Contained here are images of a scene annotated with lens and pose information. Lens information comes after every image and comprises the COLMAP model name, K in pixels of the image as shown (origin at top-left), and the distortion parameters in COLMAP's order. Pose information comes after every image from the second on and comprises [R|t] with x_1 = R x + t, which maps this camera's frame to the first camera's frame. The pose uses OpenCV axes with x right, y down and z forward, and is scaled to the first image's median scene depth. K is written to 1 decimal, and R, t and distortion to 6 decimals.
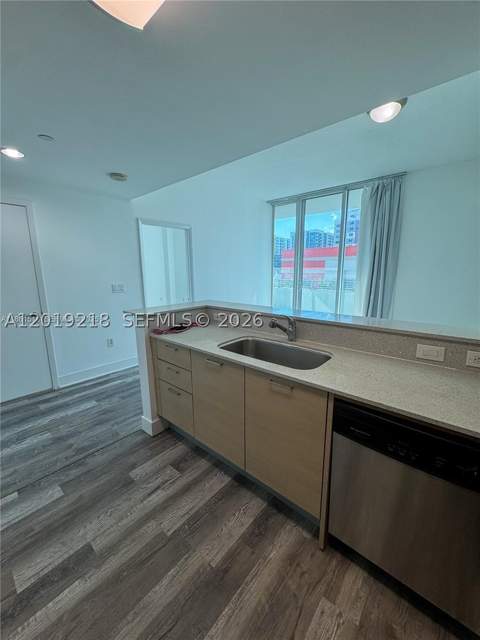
lens RADIAL K [[256.7, 0, 240.0], [0, 256.7, 320.0], [0, 0, 1]] dist [-0.003676, 0.000109]
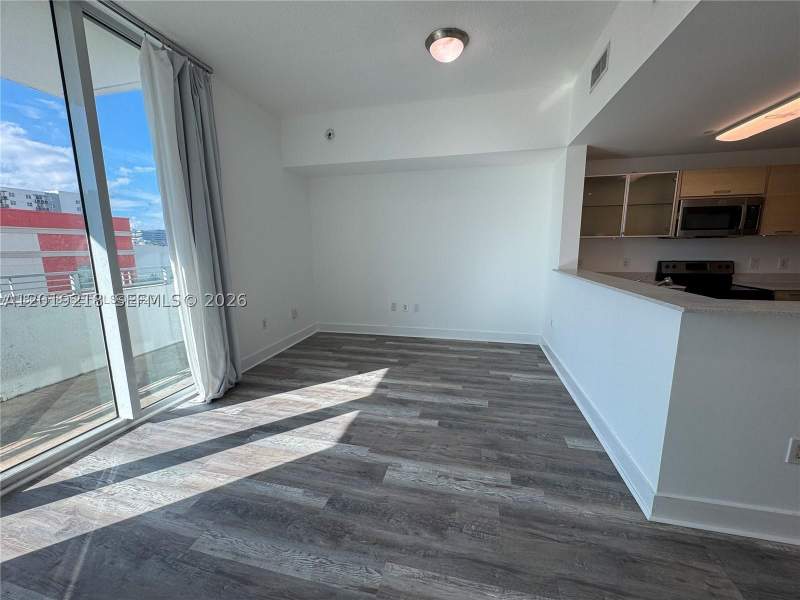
lens RADIAL K [[320.9, 0, 400.0], [0, 320.9, 300.0], [0, 0, 1]] dist [-0.003676, 0.000109]
pose [[-0.467573, -0.134974, 0.873589, -0.558993], [0.179548, 0.953170, 0.243370, -0.461068], [-0.865527, 0.270645, -0.421442, 2.610021]]
